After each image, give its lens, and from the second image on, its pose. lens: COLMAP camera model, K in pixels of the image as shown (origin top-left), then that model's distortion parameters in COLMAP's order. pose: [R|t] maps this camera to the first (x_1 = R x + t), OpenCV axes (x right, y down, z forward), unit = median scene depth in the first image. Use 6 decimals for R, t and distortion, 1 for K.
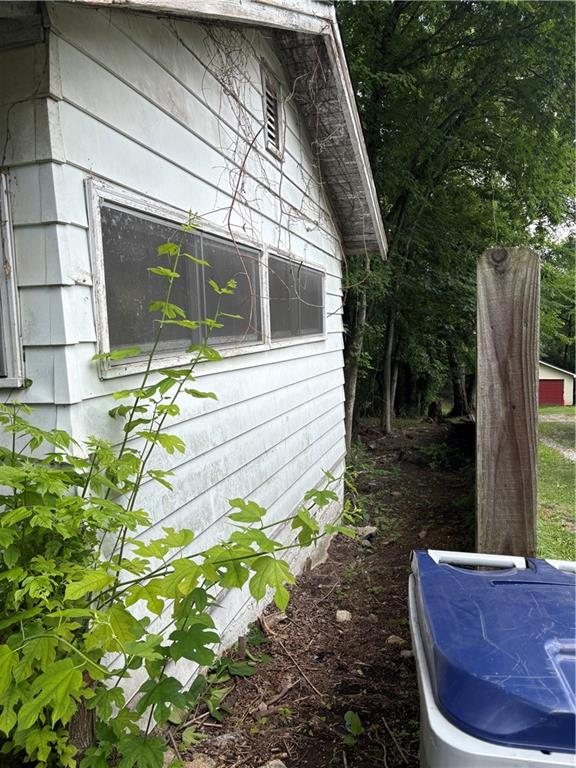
lens RADIAL K [[595.6, 0, 284.5], [0, 595.6, 384.3], [0, 0, 1]] dist [0.096374, -0.070191]
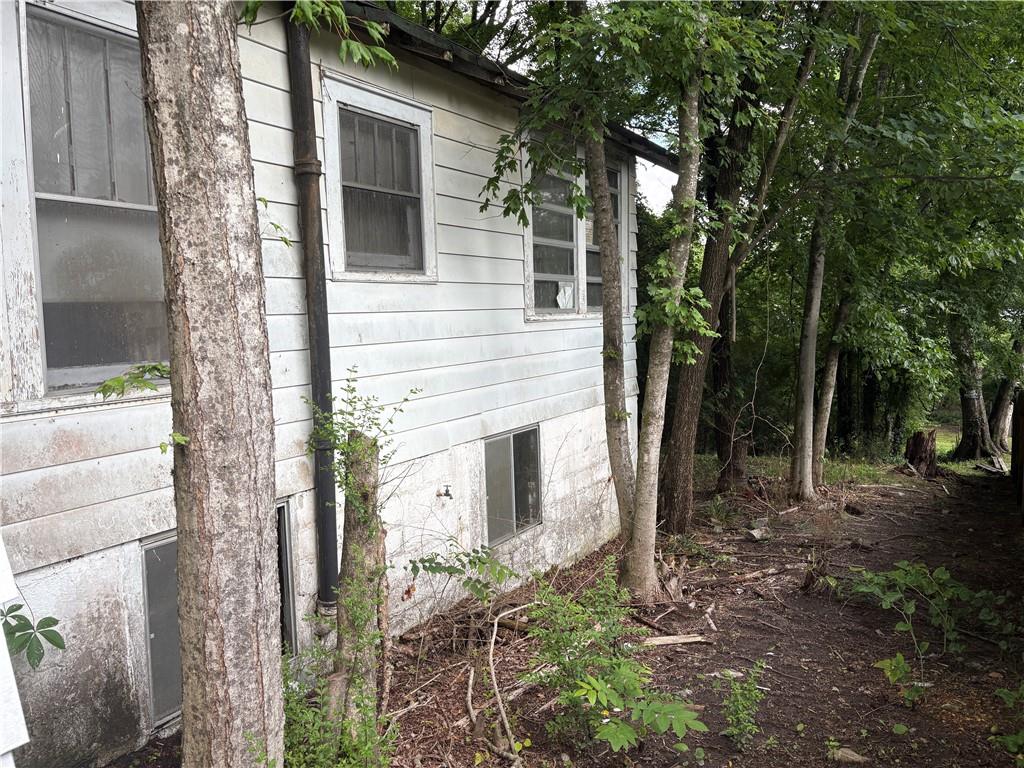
lens RADIAL K [[794.2, 0, 518.8], [0, 794.2, 383.6], [0, 0, 1]] dist [0.096374, -0.070191]
pose [[0.975412, 0.026718, -0.218765, 0.083198], [-0.029036, 0.999551, -0.007387, 0.004738], [0.218470, 0.013557, 0.975750, 0.316311]]
